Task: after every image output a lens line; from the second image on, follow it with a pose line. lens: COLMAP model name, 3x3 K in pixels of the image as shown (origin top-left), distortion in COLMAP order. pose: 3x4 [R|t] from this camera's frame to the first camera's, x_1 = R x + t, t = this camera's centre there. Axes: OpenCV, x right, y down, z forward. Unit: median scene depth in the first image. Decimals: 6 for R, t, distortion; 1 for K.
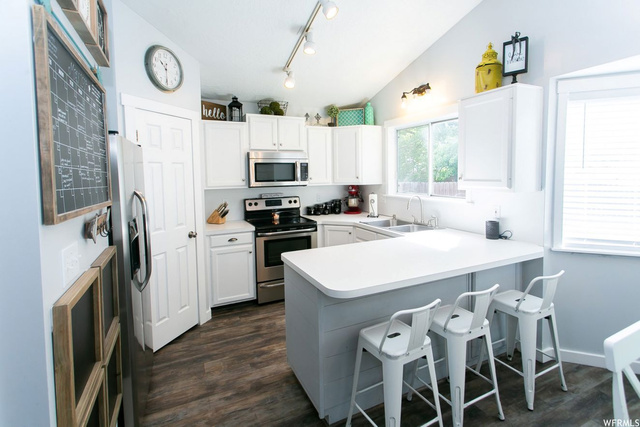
lens RADIAL K [[303.3, 0, 319.3], [0, 303.3, 192.1], [0, 0, 1]] dist [0.003181, 0.000503]
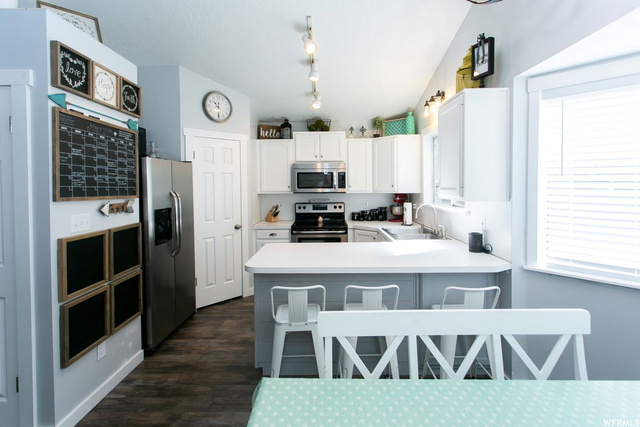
lens RADIAL K [[306.2, 0, 324.0], [0, 306.2, 194.1], [0, 0, 1]] dist [-0.000033, 0.000629]
pose [[0.901388, 0.022058, -0.432451, 0.443510], [-0.032554, 0.999327, -0.016882, 0.005933], [0.431787, 0.029295, 0.901500, -0.044891]]
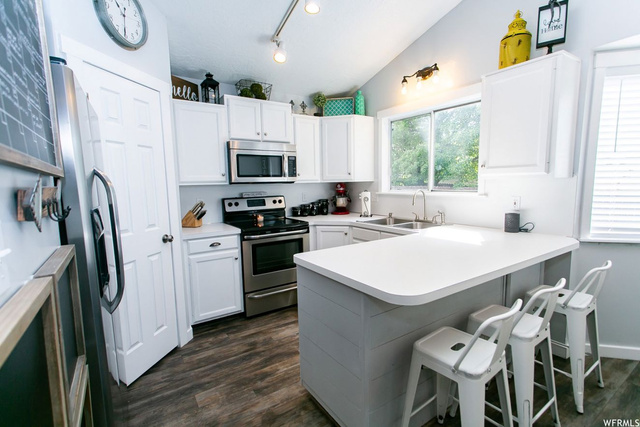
lens RADIAL K [[297.8, 0, 317.7], [0, 297.8, 217.5], [0, 0, 1]] dist [0.006145, 0.000667]
pose [[0.990130, -0.021329, 0.138521, -0.116477], [0.013961, 0.998446, 0.053952, 0.042123], [-0.139456, -0.051486, 0.988889, 0.147006]]
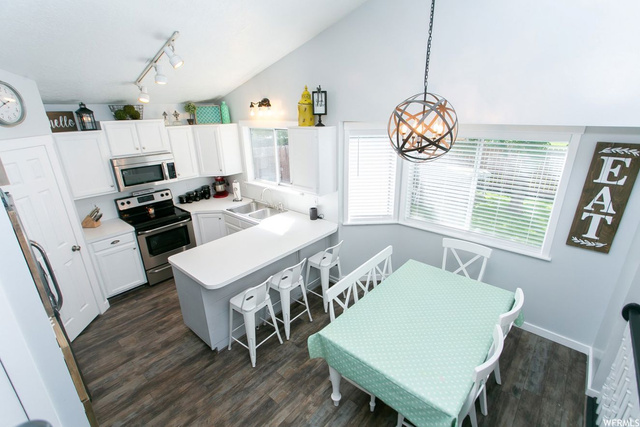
lens RADIAL K [[297.8, 0, 317.7], [0, 297.8, 217.5], [0, 0, 1]] dist [0.006145, 0.000667]
pose [[0.918630, -0.141818, 0.368791, 0.018880], [0.033091, 0.957701, 0.285856, -0.234313], [-0.393731, -0.250392, 0.884466, -0.291604]]
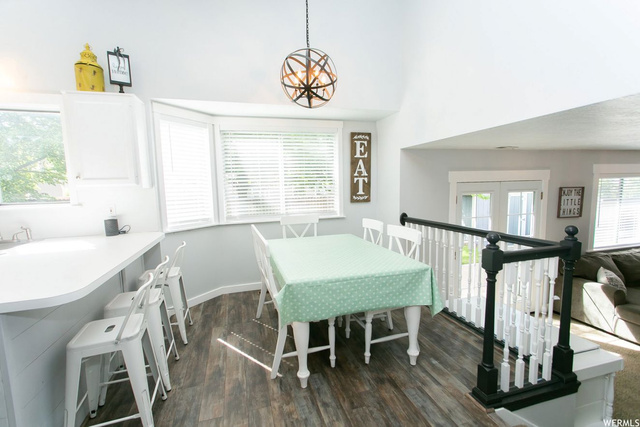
lens RADIAL K [[301.6, 0, 322.2], [0, 301.6, 216.1], [0, 0, 1]] dist [0.011454, 0.000261]
pose [[0.154886, -0.093621, 0.983486, -0.287679], [0.083987, 0.993144, 0.081313, 0.049544], [-0.984356, 0.070006, 0.161687, 0.082252]]
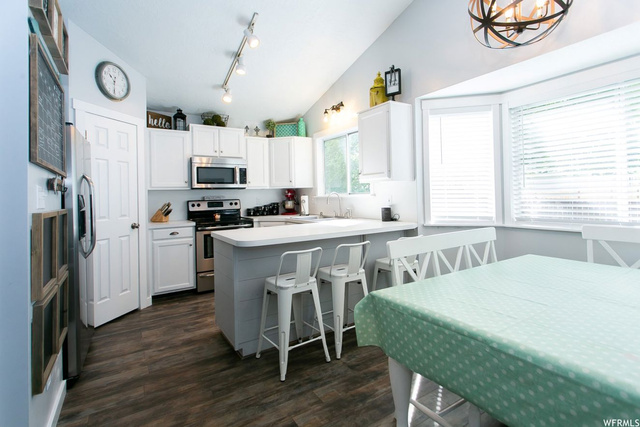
lens RADIAL K [[307.6, 0, 319.1], [0, 307.6, 193.5], [0, 0, 1]] dist [0.002124, 0.000600]
pose [[0.992322, -0.006099, 0.123535, 0.105674], [0.014986, 0.997354, -0.071138, 0.099827], [-0.122774, 0.072443, 0.989787, -0.197929]]
